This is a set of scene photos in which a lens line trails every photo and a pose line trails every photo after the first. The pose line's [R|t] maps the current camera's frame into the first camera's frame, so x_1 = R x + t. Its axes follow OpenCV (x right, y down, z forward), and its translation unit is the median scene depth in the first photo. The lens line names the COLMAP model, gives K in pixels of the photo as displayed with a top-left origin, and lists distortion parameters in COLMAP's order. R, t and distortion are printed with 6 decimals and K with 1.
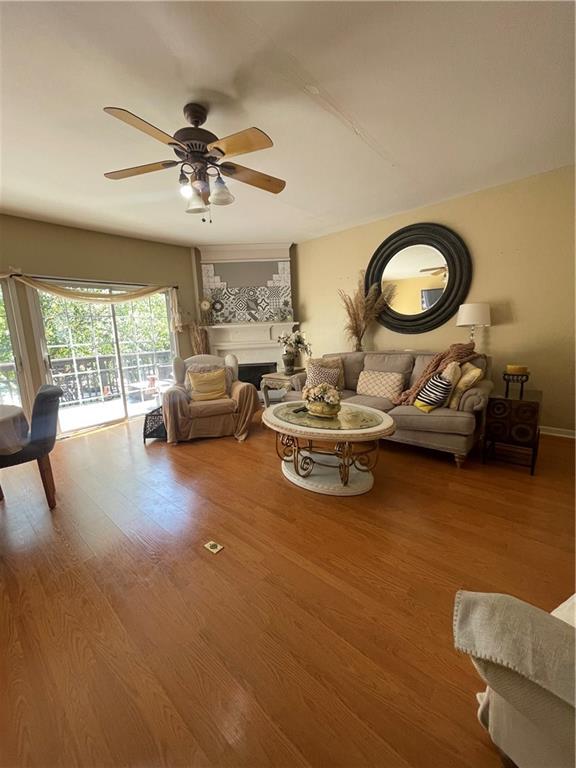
lens RADIAL K [[309.1, 0, 289.2], [0, 309.1, 382.8], [0, 0, 1]] dist [-0.006221, 0.000818]
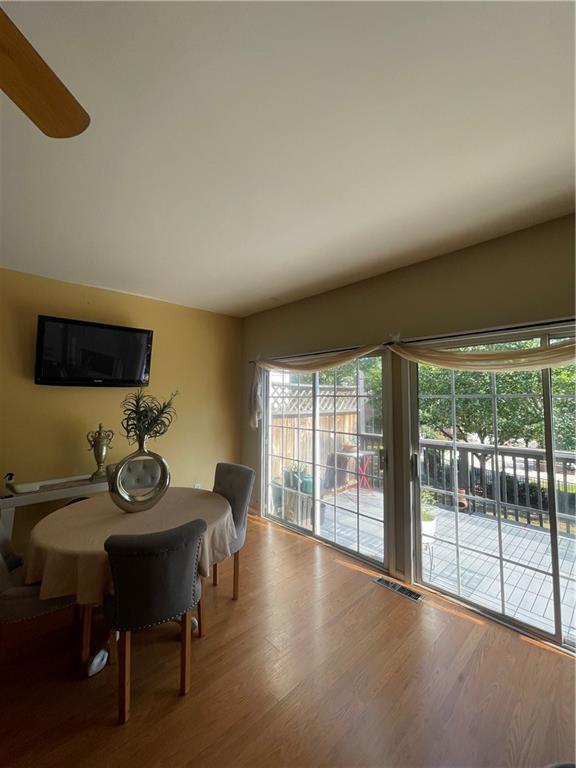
lens RADIAL K [[309.1, 0, 285.9], [0, 309.1, 380.5], [0, 0, 1]] dist [-0.006221, 0.000818]
pose [[-0.085596, -0.017504, -0.996176, -0.089166], [-0.164289, 0.986407, -0.003216, -0.168892], [0.982691, 0.163386, -0.087308, 0.646588]]
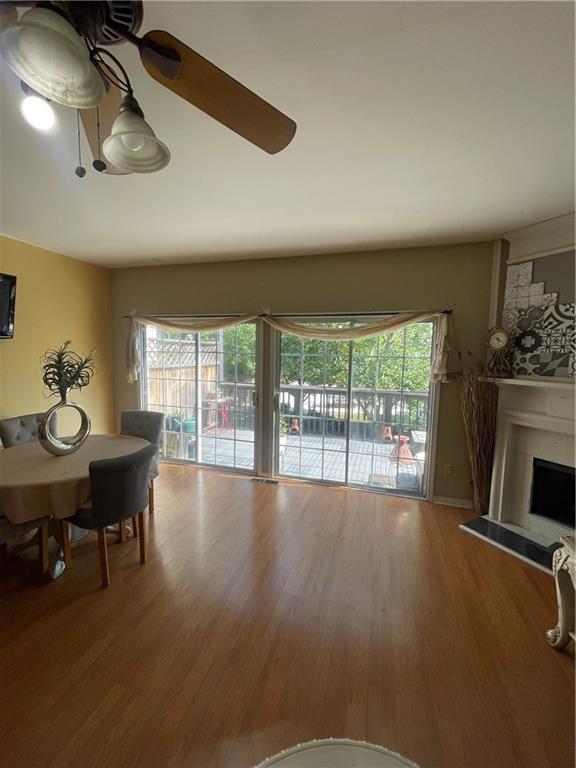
lens RADIAL K [[309.1, 0, 285.9], [0, 309.1, 380.6], [0, 0, 1]] dist [-0.006221, 0.000818]
pose [[0.420541, 0.130182, -0.897885, 0.075427], [-0.186600, 0.980905, 0.054822, -0.161365], [0.887877, 0.144491, 0.436802, 0.504842]]
